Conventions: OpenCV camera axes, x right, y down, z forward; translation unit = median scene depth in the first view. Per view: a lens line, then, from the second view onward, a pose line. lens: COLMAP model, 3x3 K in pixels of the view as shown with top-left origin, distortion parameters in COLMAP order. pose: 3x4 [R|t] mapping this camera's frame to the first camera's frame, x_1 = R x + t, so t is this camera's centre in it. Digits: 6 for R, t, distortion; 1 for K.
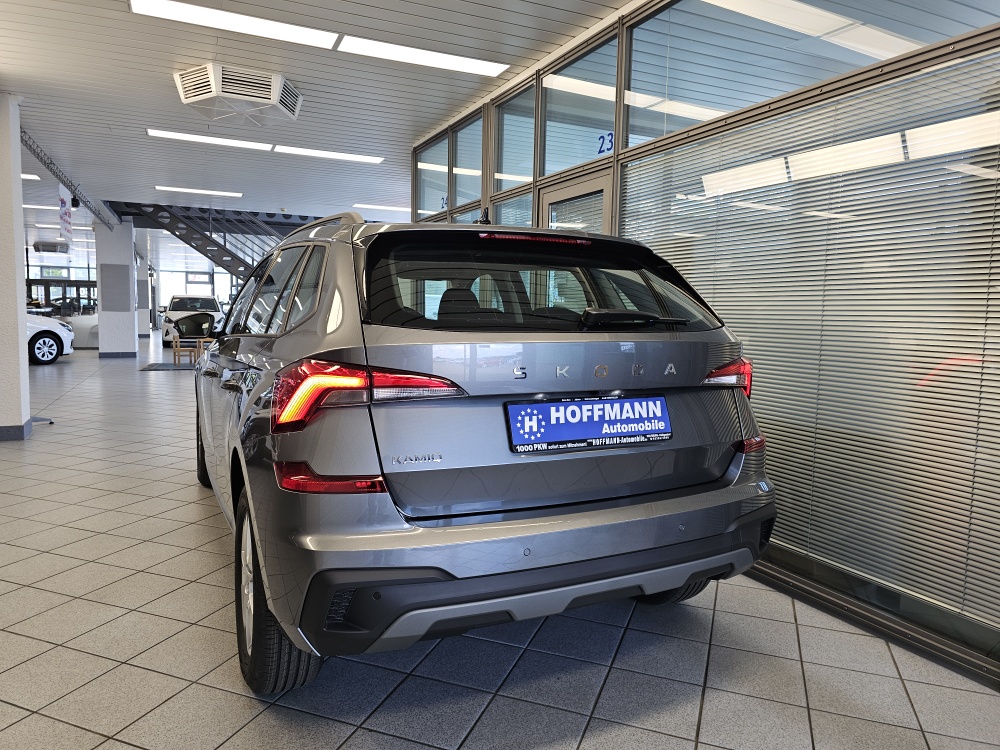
lens RADIAL K [[683.8, 0, 498.2], [0, 683.8, 367.4], [0, 0, 1]] dist [0.054528, -0.056414]
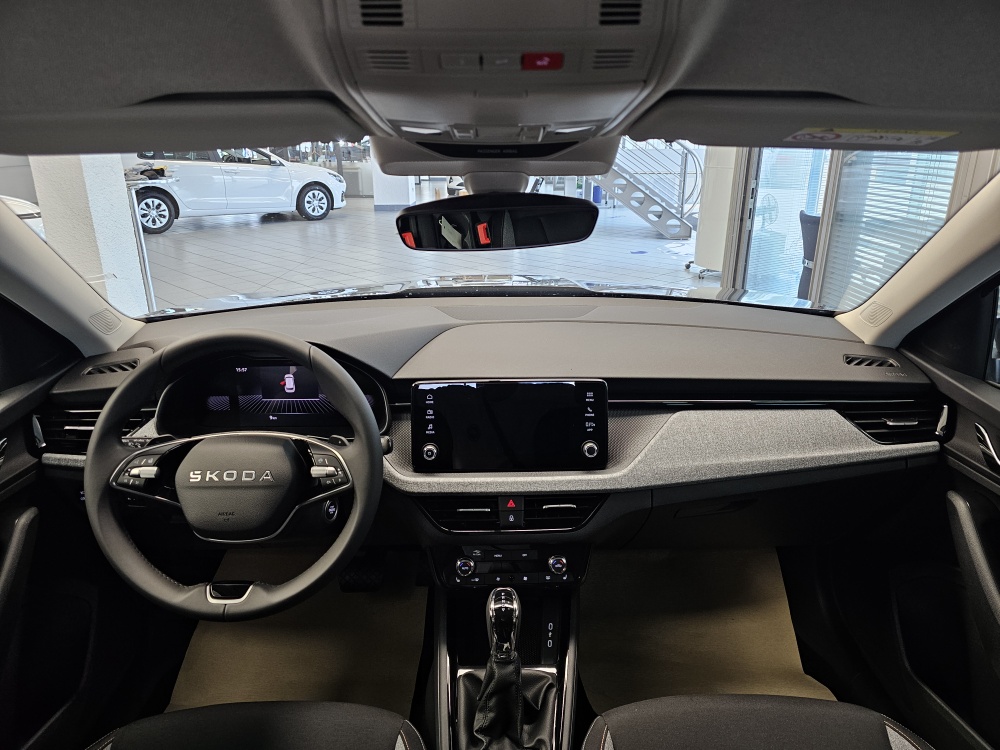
lens RADIAL K [[683.8, 0, 507.4], [0, 683.8, 365.4], [0, 0, 1]] dist [0.054528, -0.056414]
pose [[0.905117, 0.116160, -0.408987, -0.026742], [-0.017712, 0.971421, 0.236703, -0.036878], [0.424794, -0.207000, 0.881306, 0.257354]]
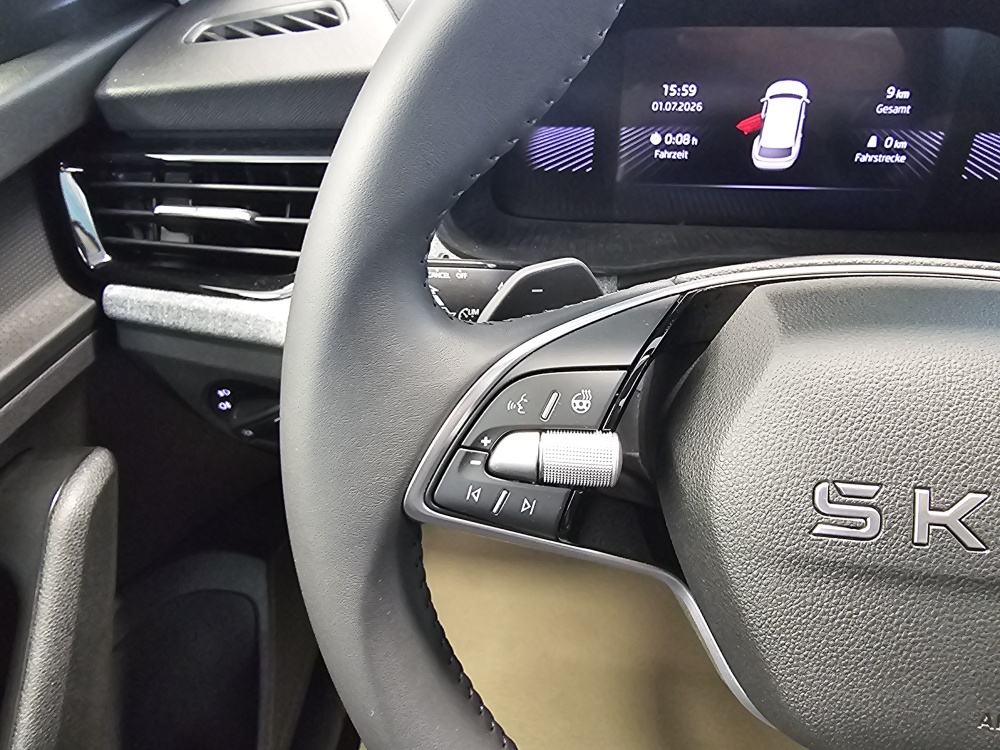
lens RADIAL K [[686.7, 0, 492.7], [0, 686.7, 368.4], [0, 0, 1]] dist [0.004527, -0.003448]
pose [[0.848474, 0.289422, -0.443088, -0.083898], [-0.013121, 0.848466, 0.529087, -0.017782], [0.529075, -0.443103, 0.723699, 0.291755]]
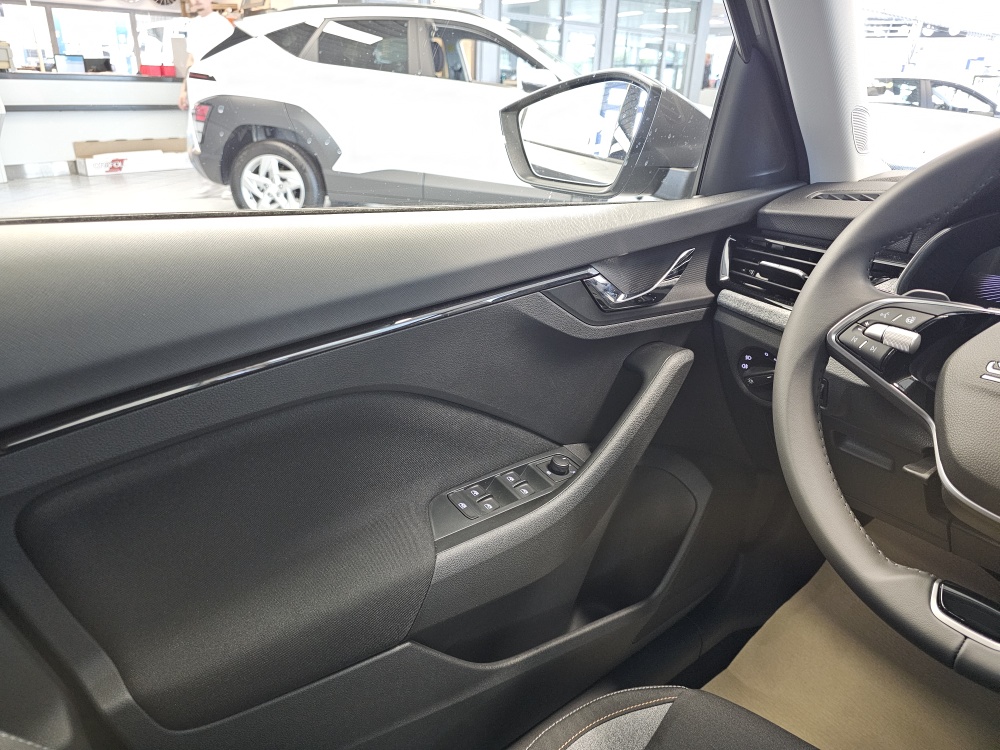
lens RADIAL K [[683.8, 0, 503.6], [0, 683.8, 372.7], [0, 0, 1]] dist [0.054528, -0.056414]
pose [[0.241165, 0.371520, -0.896556, -0.057801], [-0.119426, 0.928163, 0.352493, -0.017962], [0.963108, 0.022063, 0.268210, 0.270181]]
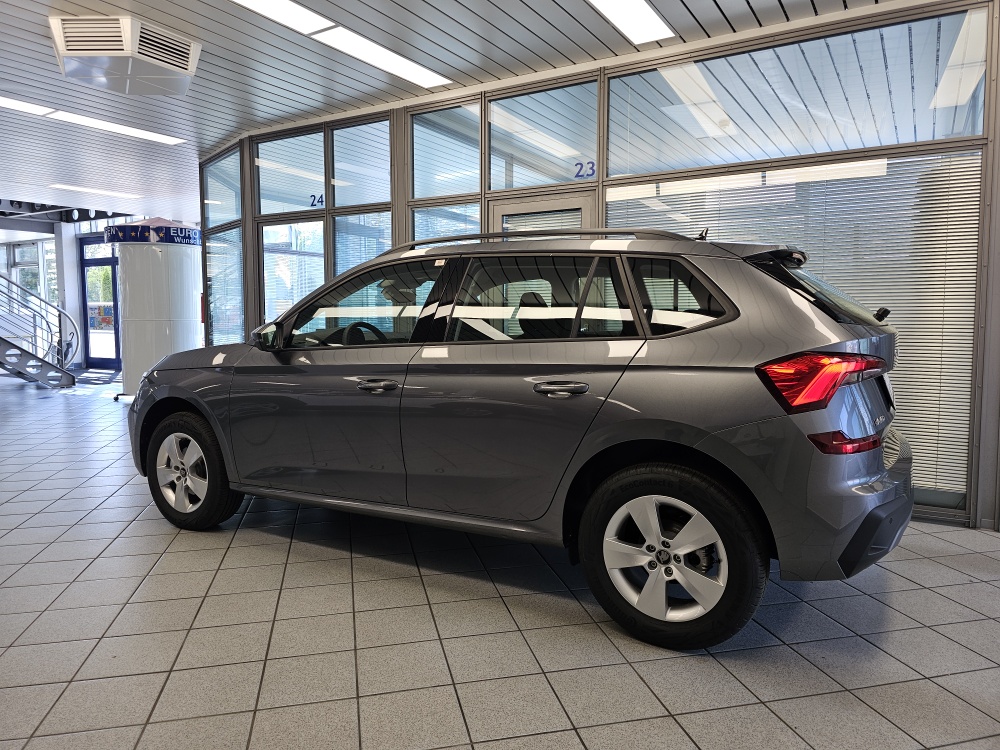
lens RADIAL K [[683.8, 0, 508.4], [0, 683.8, 350.3], [0, 0, 1]] dist [0.054528, -0.056414]
pose [[0.826206, -0.050509, 0.561099, -0.195176], [0.062982, 0.998010, -0.002901, -0.006319], [-0.559836, 0.037736, 0.827744, 0.033439]]
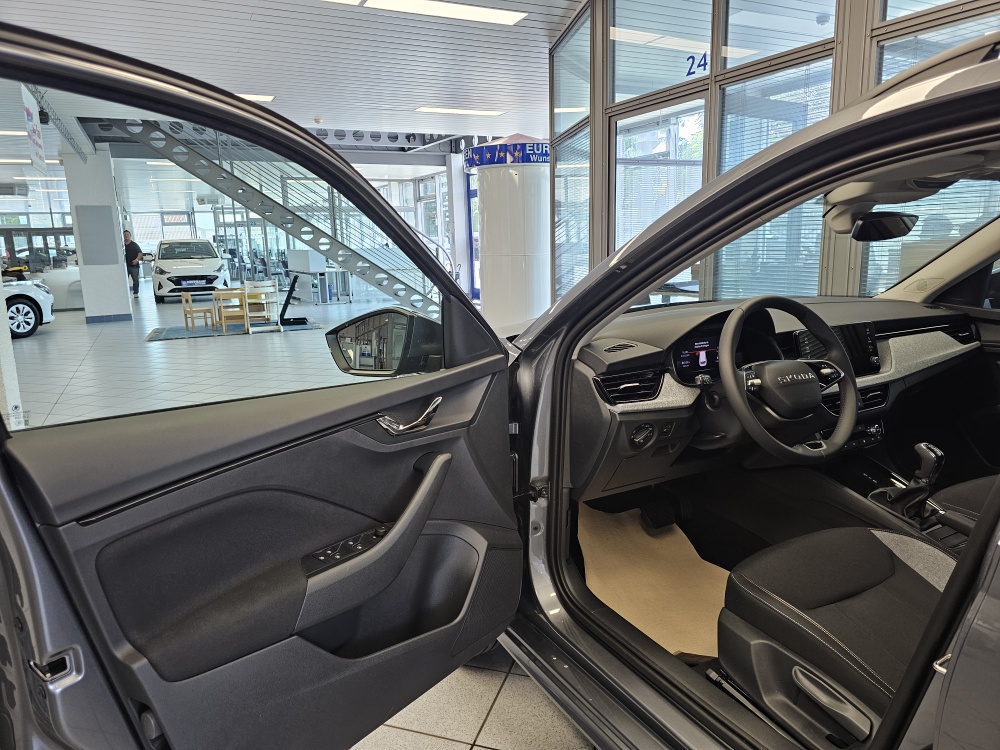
lens RADIAL K [[683.8, 0, 492.4], [0, 683.8, 368.6], [0, 0, 1]] dist [0.054528, -0.056414]
pose [[0.998344, -0.052141, 0.024316, -0.135394], [0.049318, 0.993251, 0.104976, -0.025302], [-0.029625, -0.103603, 0.994177, 0.188454]]
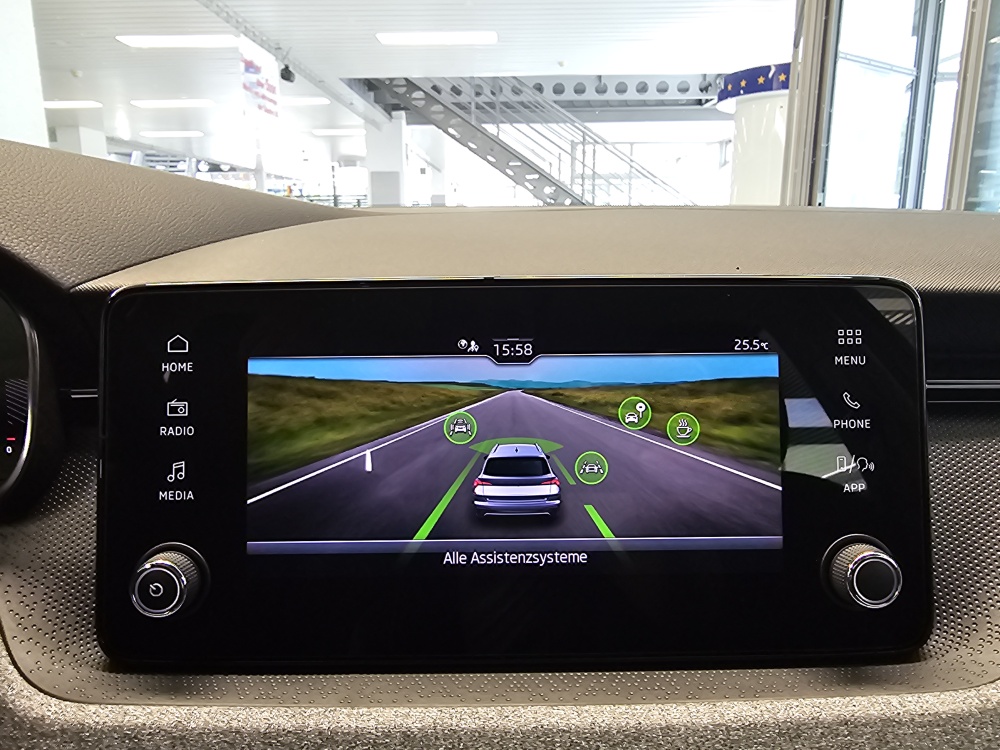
lens RADIAL K [[686.7, 0, 490.0], [0, 686.7, 374.4], [0, 0, 1]] dist [0.004527, -0.003448]
pose [[0.894913, 0.073139, -0.440206, -0.051752], [-0.016290, 0.991174, 0.131564, -0.015383], [0.445943, -0.110567, 0.888206, 0.311707]]
